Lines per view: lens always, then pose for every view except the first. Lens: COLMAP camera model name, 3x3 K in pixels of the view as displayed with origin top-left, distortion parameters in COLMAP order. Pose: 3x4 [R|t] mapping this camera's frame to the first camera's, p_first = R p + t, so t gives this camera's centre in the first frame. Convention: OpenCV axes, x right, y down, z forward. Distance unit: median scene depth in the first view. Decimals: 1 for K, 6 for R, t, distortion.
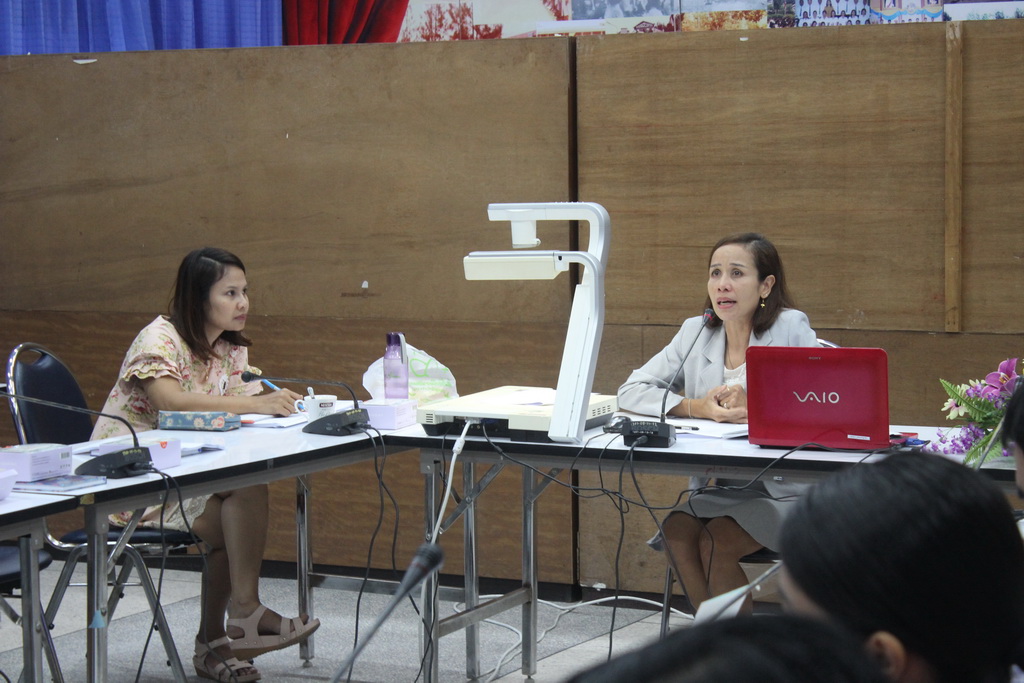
lens RADIAL K [[2489.6, 0, 512.0], [0, 2489.6, 341.5], [0, 0, 1]] dist [0.050595, 0.455709]
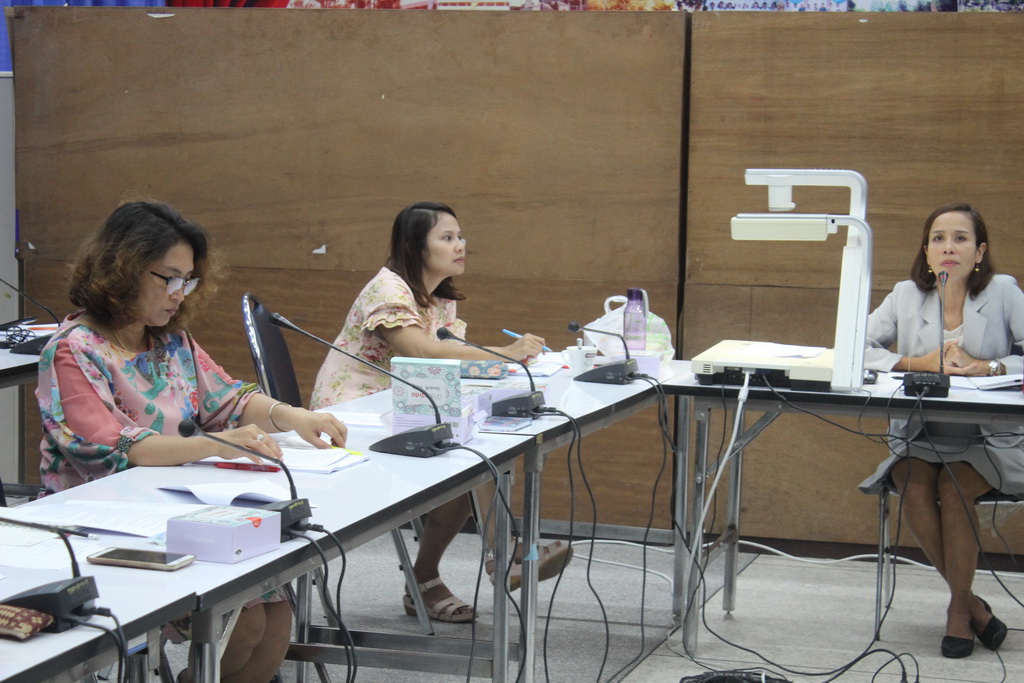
lens RADIAL K [[2489.6, 0, 512.0], [0, 2489.6, 341.5], [0, 0, 1]] dist [0.050595, 0.455709]
pose [[0.978500, 0.012872, 0.205845, -0.273554], [-0.015535, 0.999815, 0.011327, 0.006883], [-0.205661, -0.014281, 0.978519, -0.022017]]
